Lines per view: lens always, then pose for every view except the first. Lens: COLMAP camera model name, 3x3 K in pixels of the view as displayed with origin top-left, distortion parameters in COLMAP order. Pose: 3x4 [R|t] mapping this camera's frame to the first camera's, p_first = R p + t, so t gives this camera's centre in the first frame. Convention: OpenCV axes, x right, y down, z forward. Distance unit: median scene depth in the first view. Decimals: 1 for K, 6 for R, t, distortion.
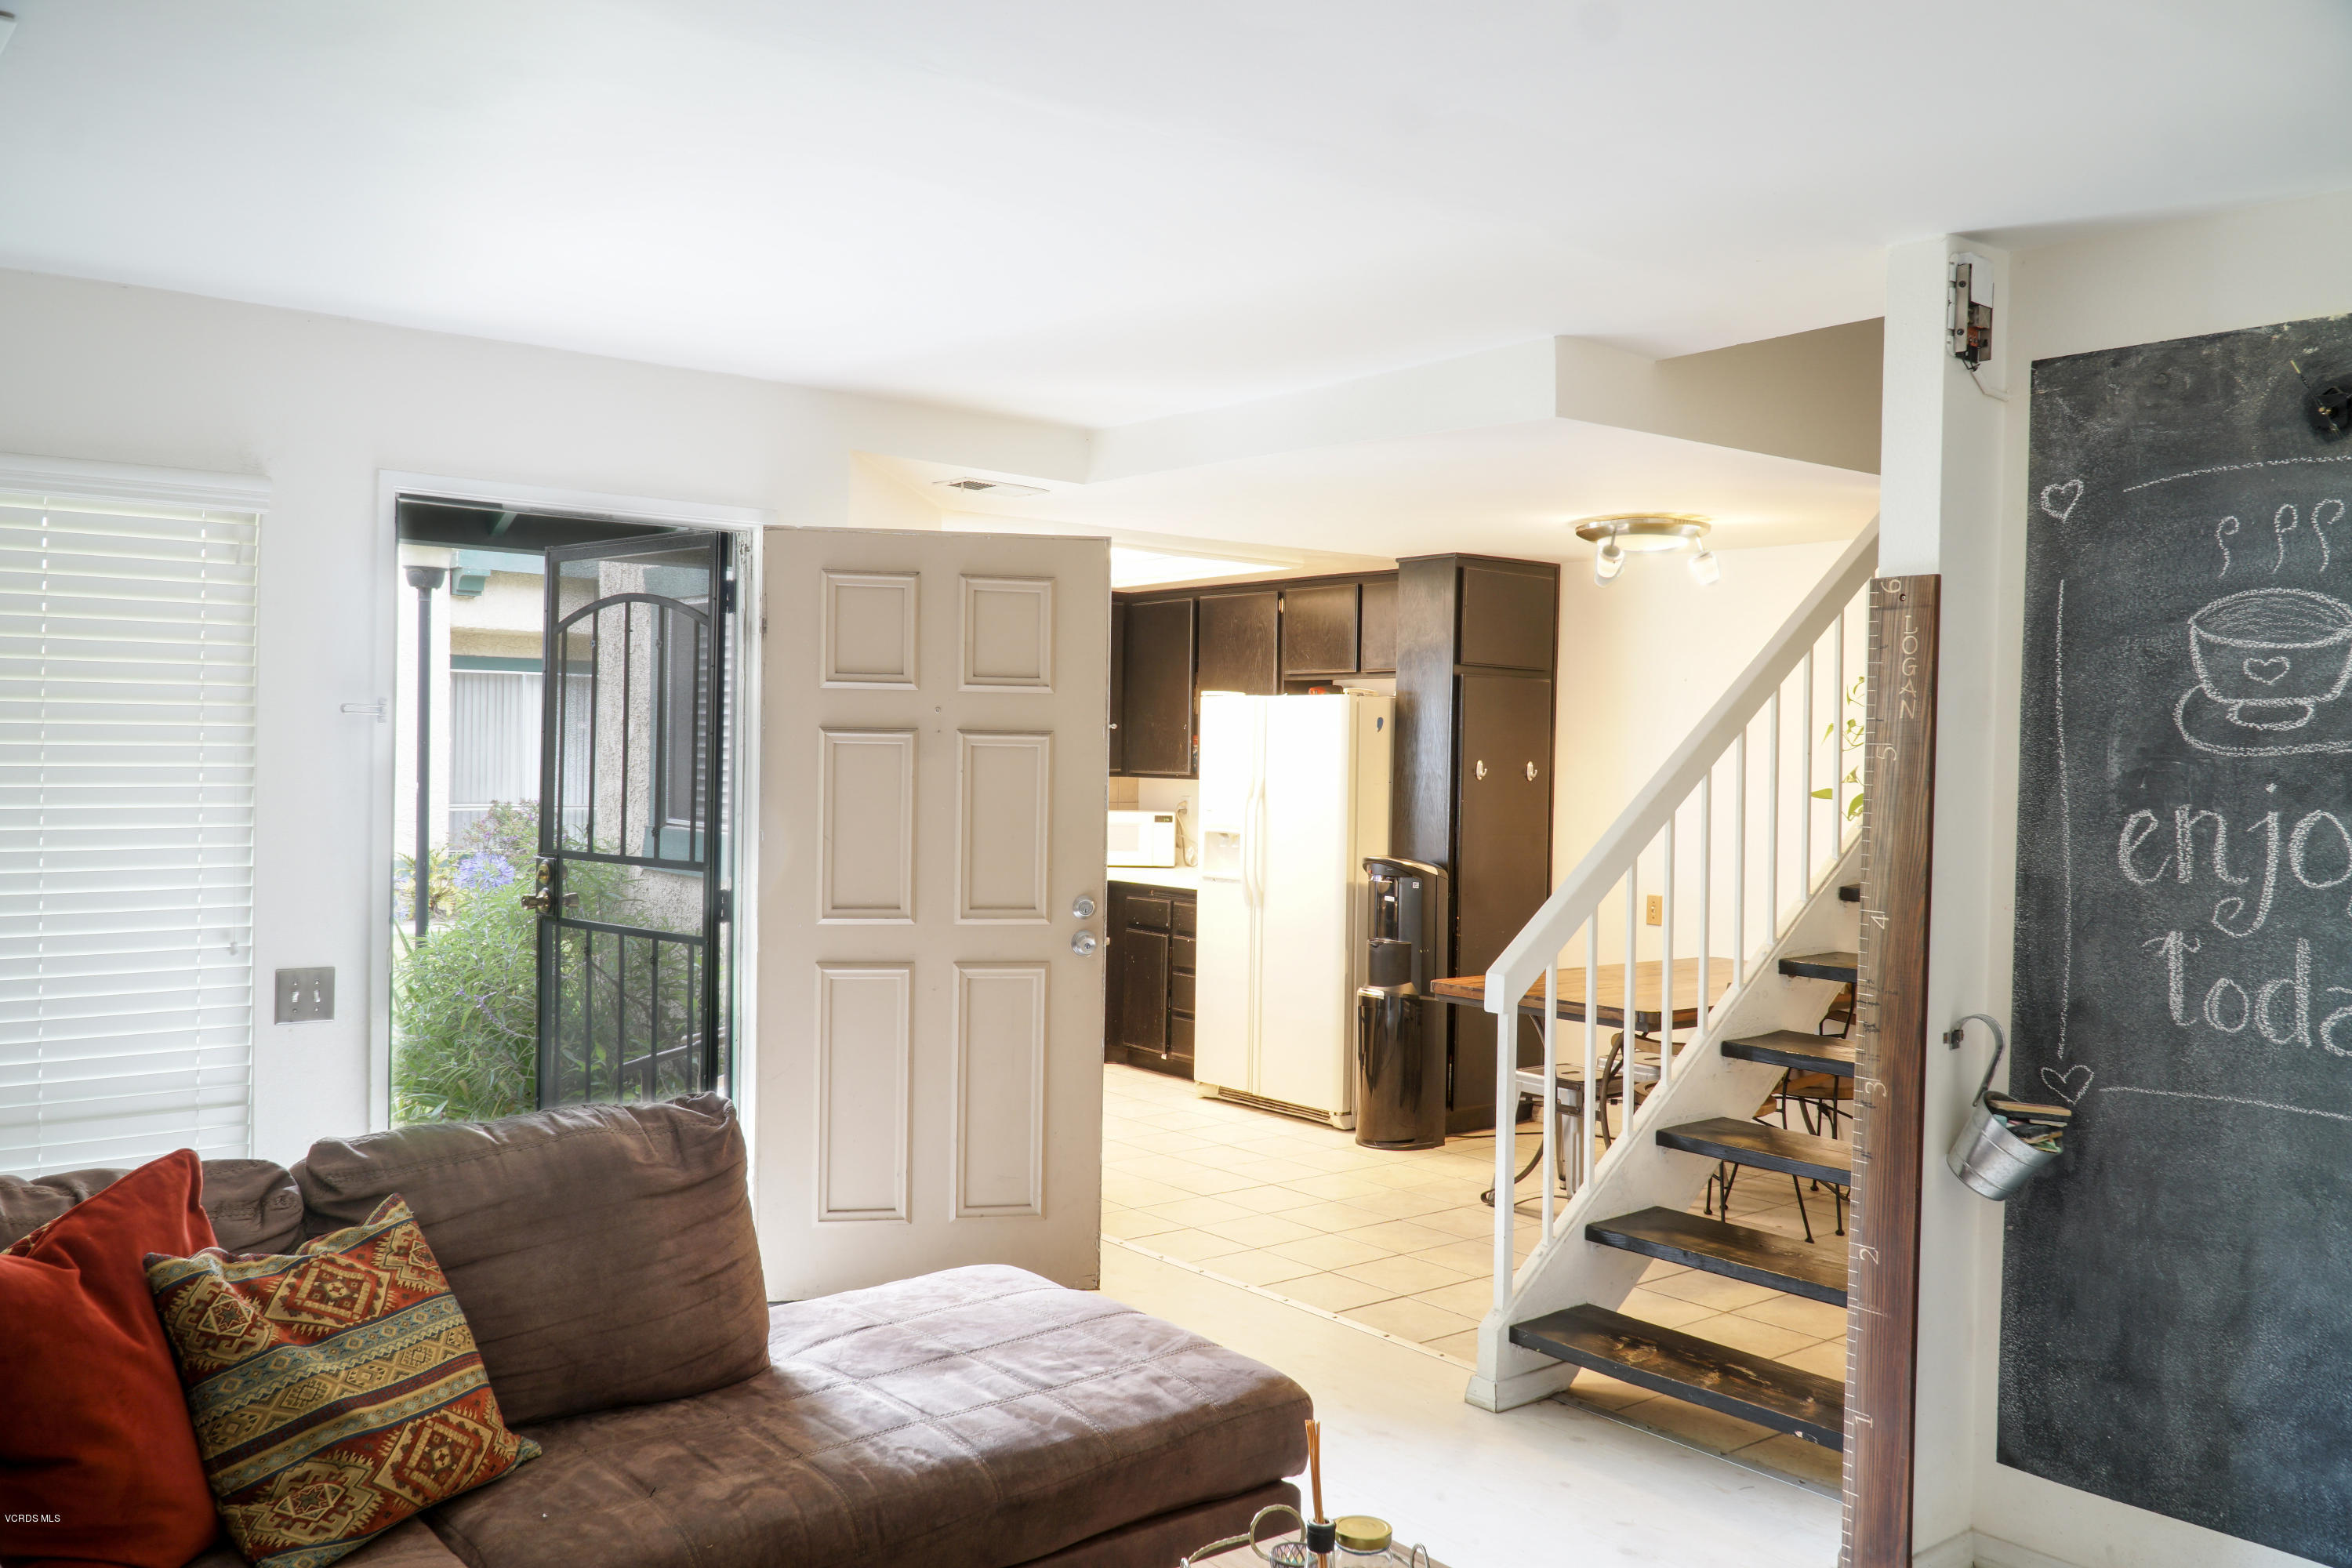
lens RADIAL K [[1866.2, 0, 1176.3], [0, 1866.2, 775.8], [0, 0, 1]] dist [-0.002122, -0.011652]
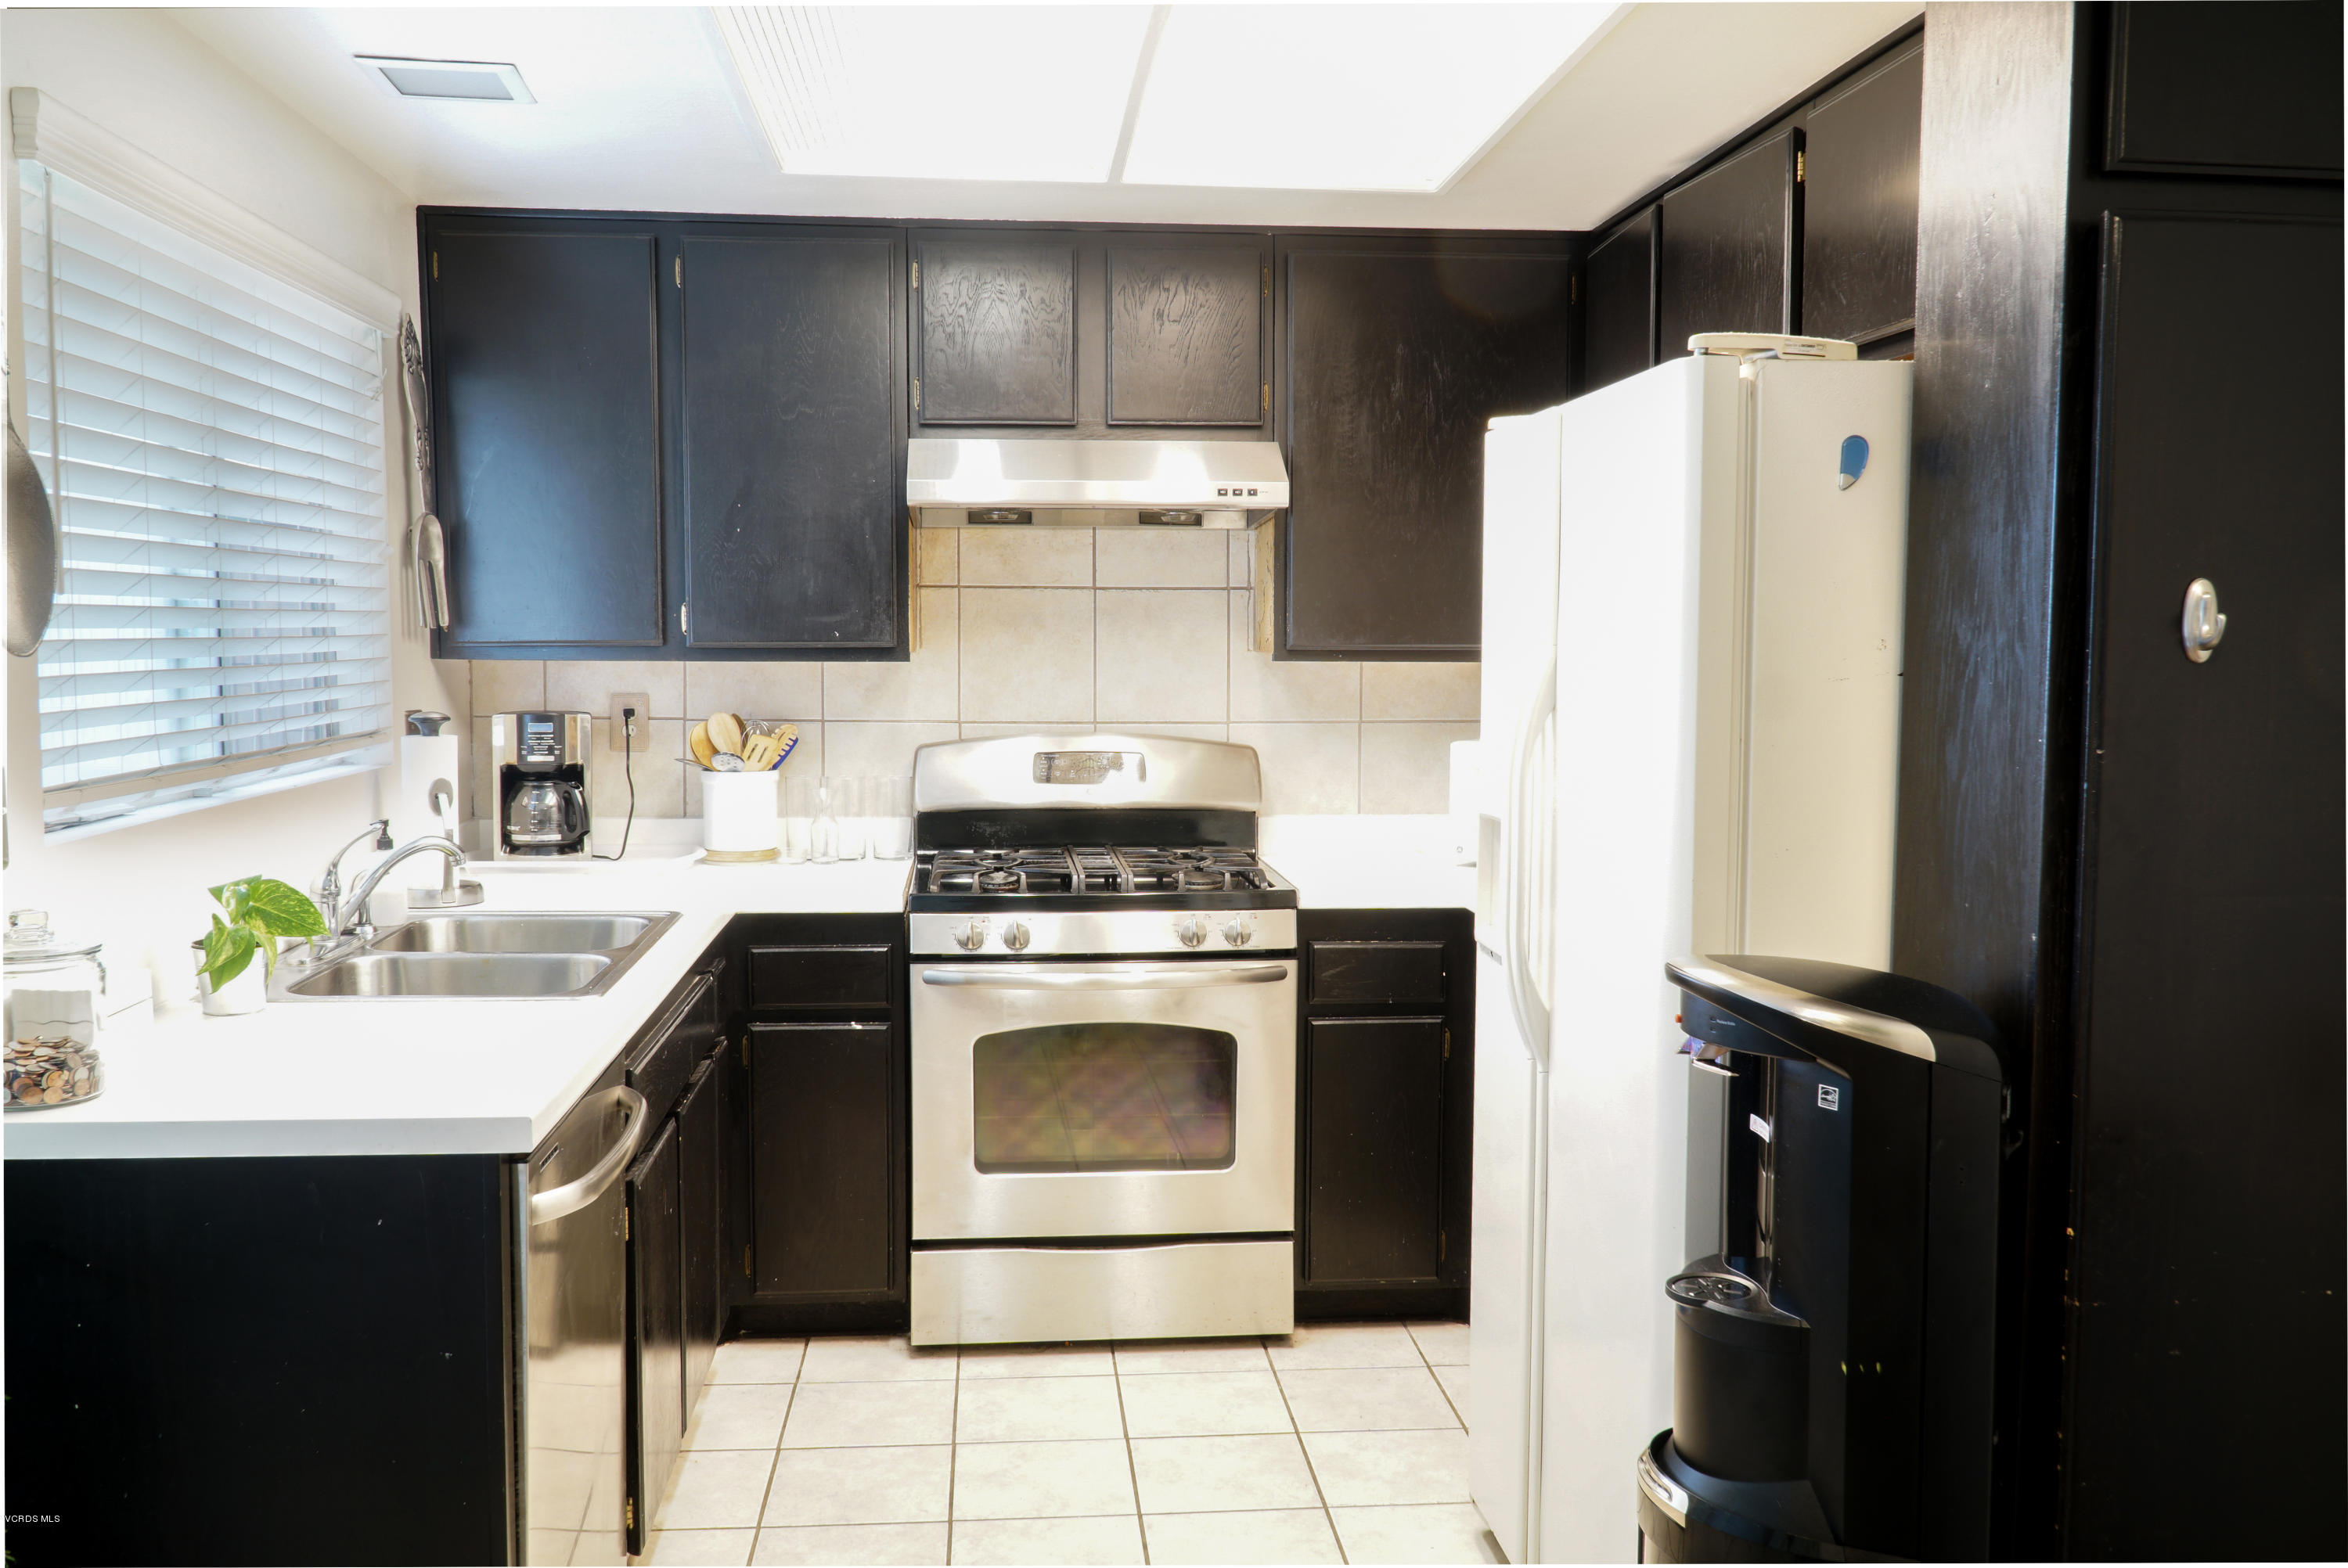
lens RADIAL K [[1987.4, 0, 1178.6], [0, 1987.4, 788.1], [0, 0, 1]] dist [-0.023083, 0.007862]
pose [[0.833696, 0.026106, -0.551607, 0.189377], [0.007600, 0.998245, 0.058731, 0.002582], [0.552172, -0.053156, 0.832034, 0.702549]]
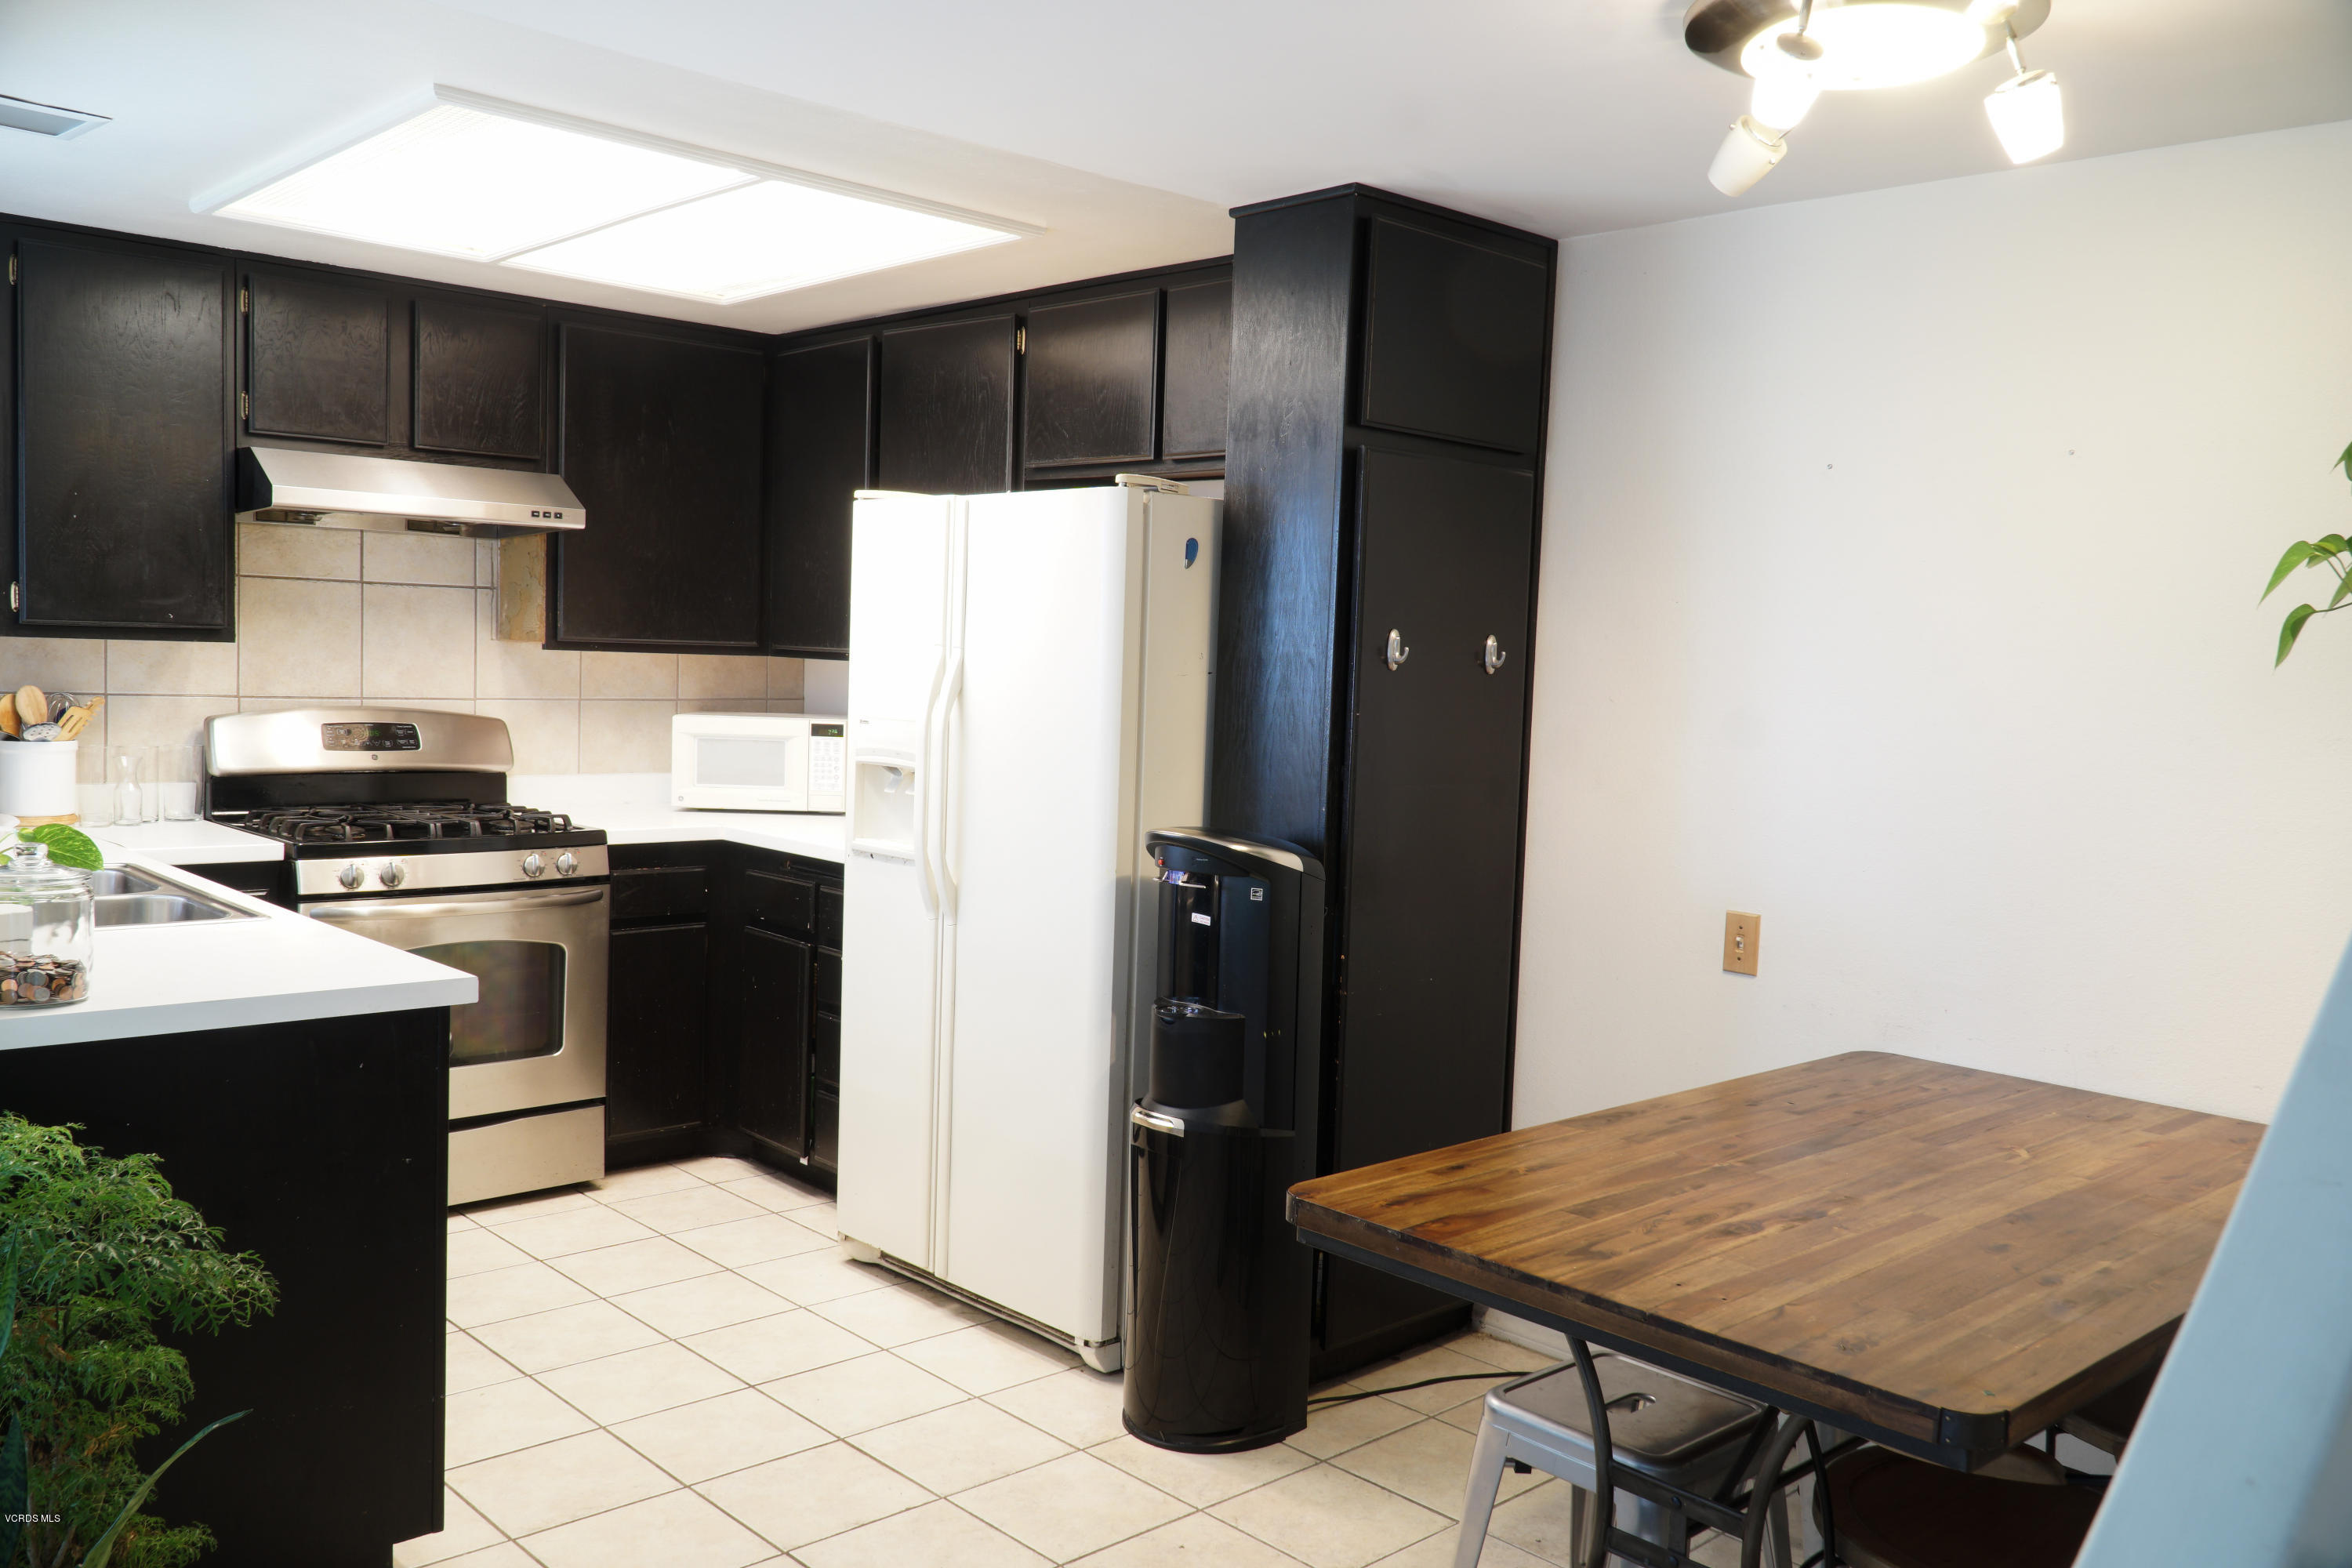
lens RADIAL K [[1866.2, 0, 1172.2], [0, 1866.2, 775.4], [0, 0, 1]] dist [-0.002122, -0.011652]
pose [[0.996863, 0.010974, 0.078381, 0.066833], [-0.015652, 0.998116, 0.059327, 0.001675], [-0.077582, -0.060368, 0.995157, 0.512385]]
